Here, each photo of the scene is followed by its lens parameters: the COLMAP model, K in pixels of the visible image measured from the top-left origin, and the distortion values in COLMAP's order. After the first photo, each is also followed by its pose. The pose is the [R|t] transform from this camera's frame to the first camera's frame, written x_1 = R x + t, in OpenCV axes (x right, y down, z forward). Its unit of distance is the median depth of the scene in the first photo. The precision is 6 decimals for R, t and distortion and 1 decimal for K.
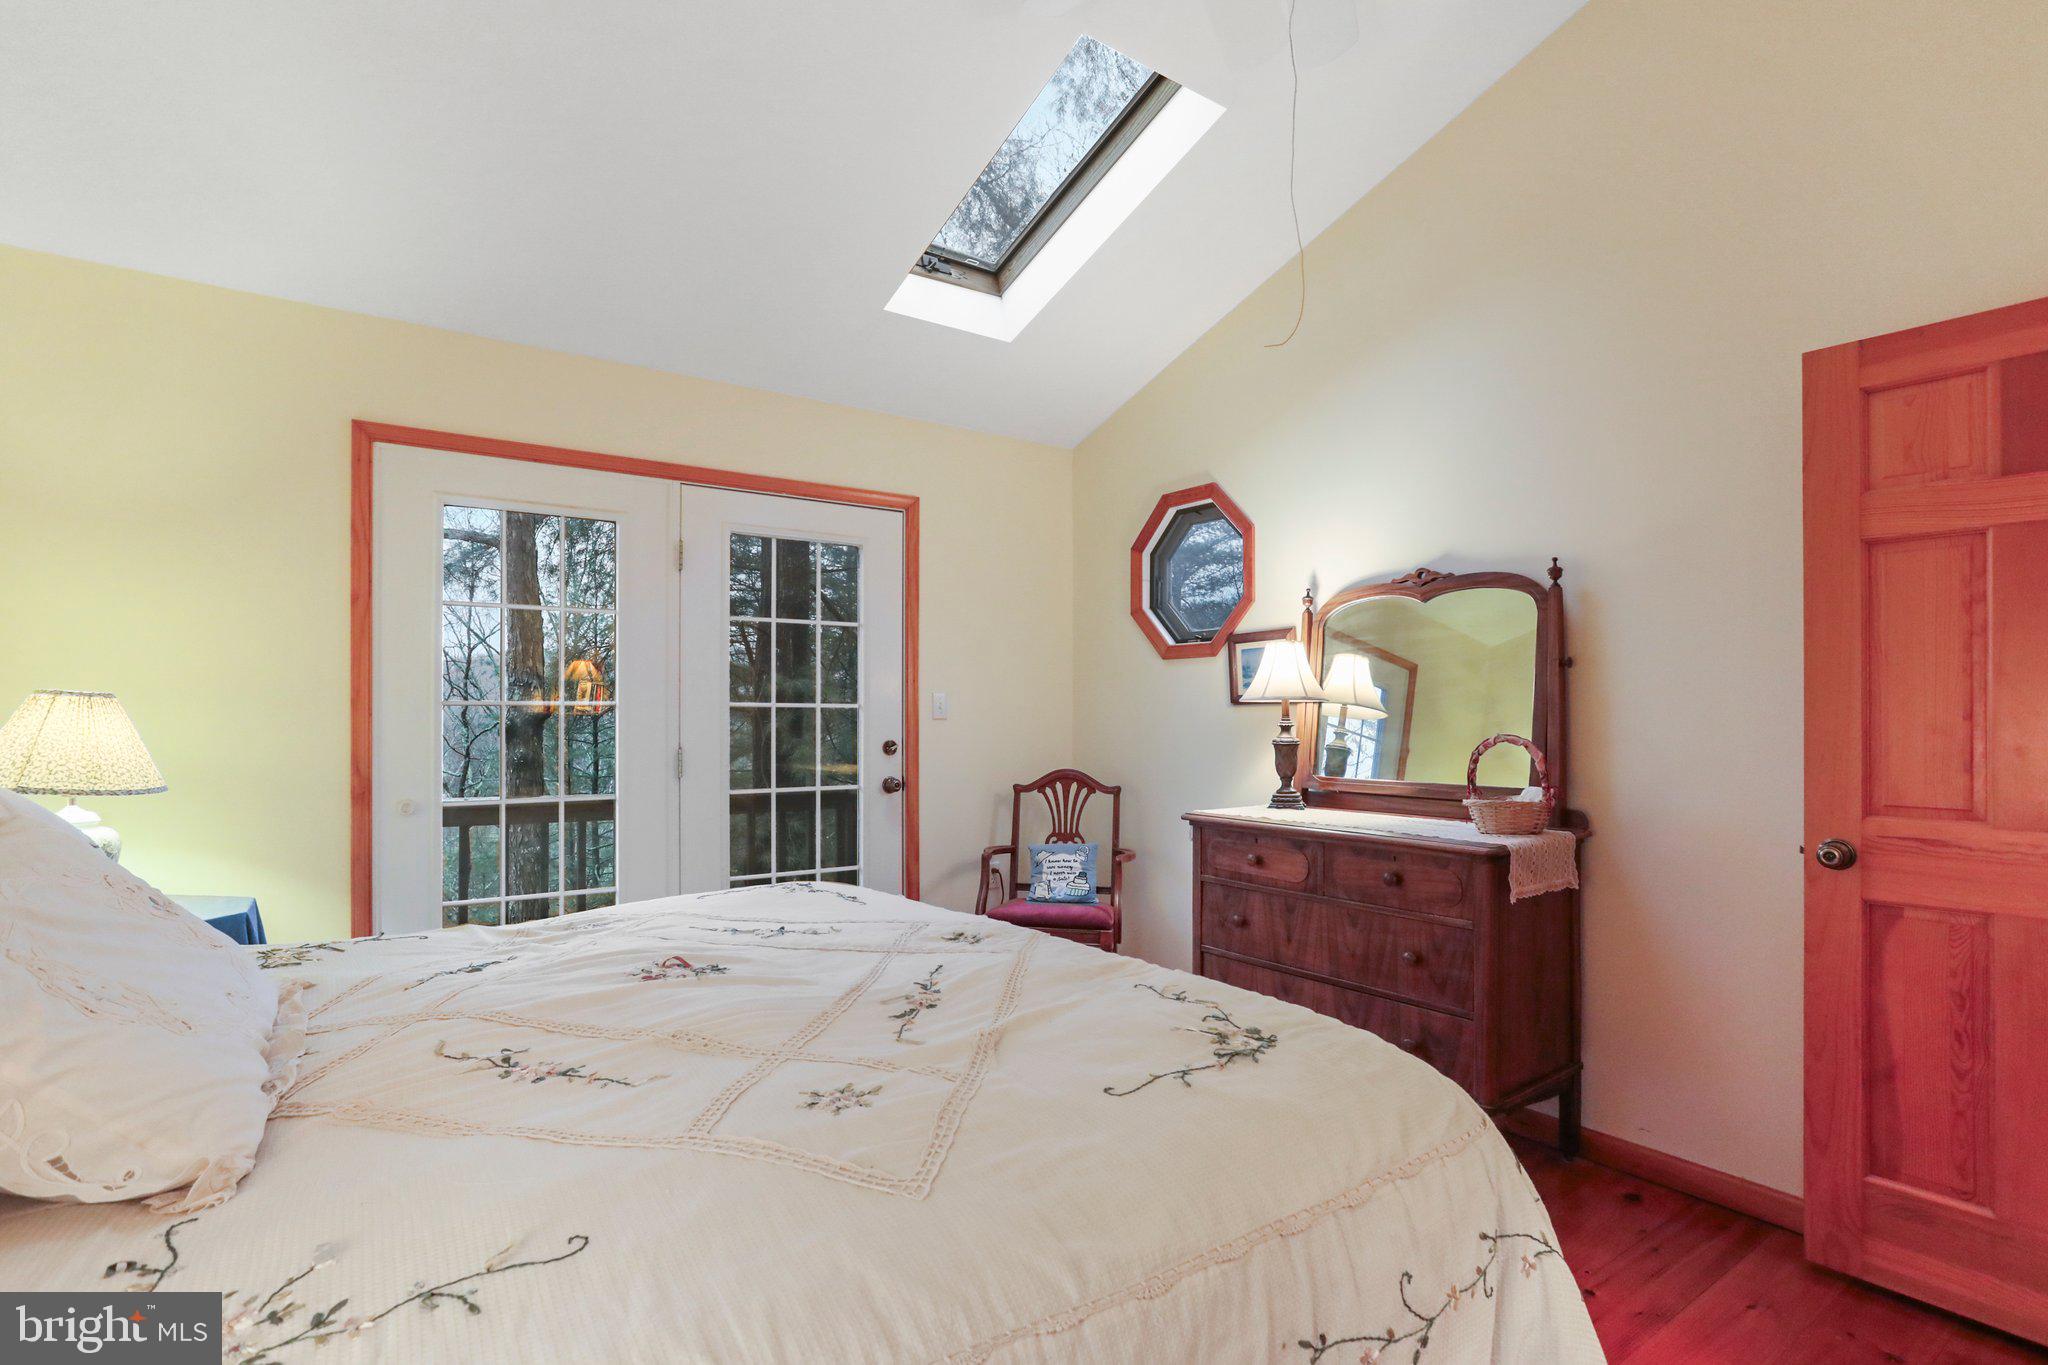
lens RADIAL K [[996.9, 0, 1015.3], [0, 996.9, 710.3], [0, 0, 1]] dist [-0.000233, 0.000042]
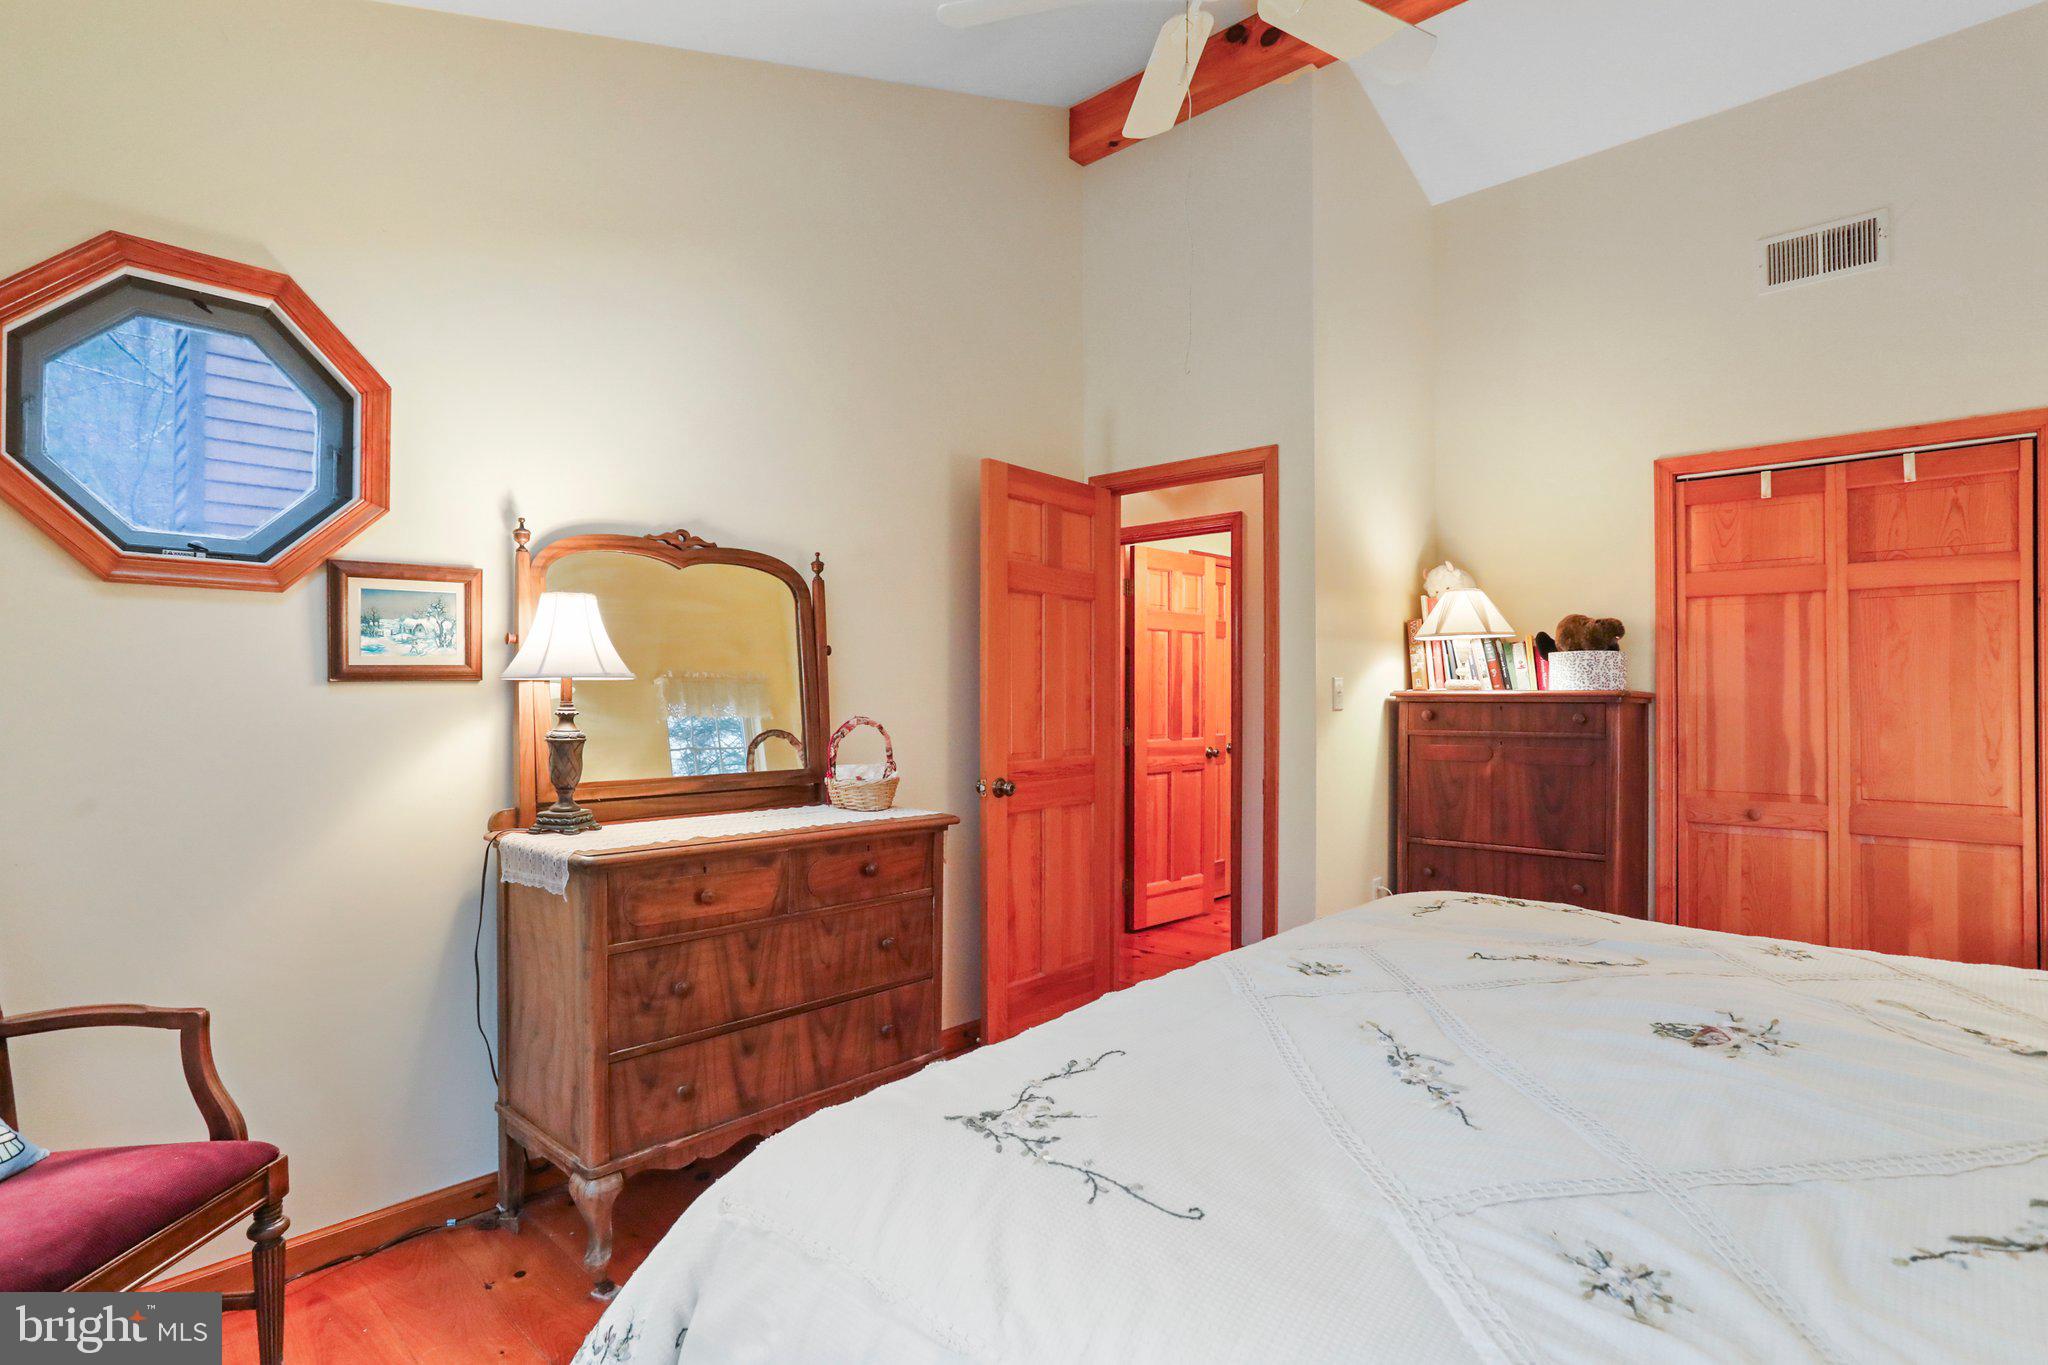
lens RADIAL K [[1016.3, 0, 1024.0], [0, 1016.3, 682.5], [0, 0, 1]] dist [-0.000841, -0.000012]
pose [[-0.168618, 0.008312, 0.985646, -0.552135], [-0.007571, 0.999924, -0.009728, -0.002643], [-0.985652, -0.009103, -0.168542, 0.911060]]
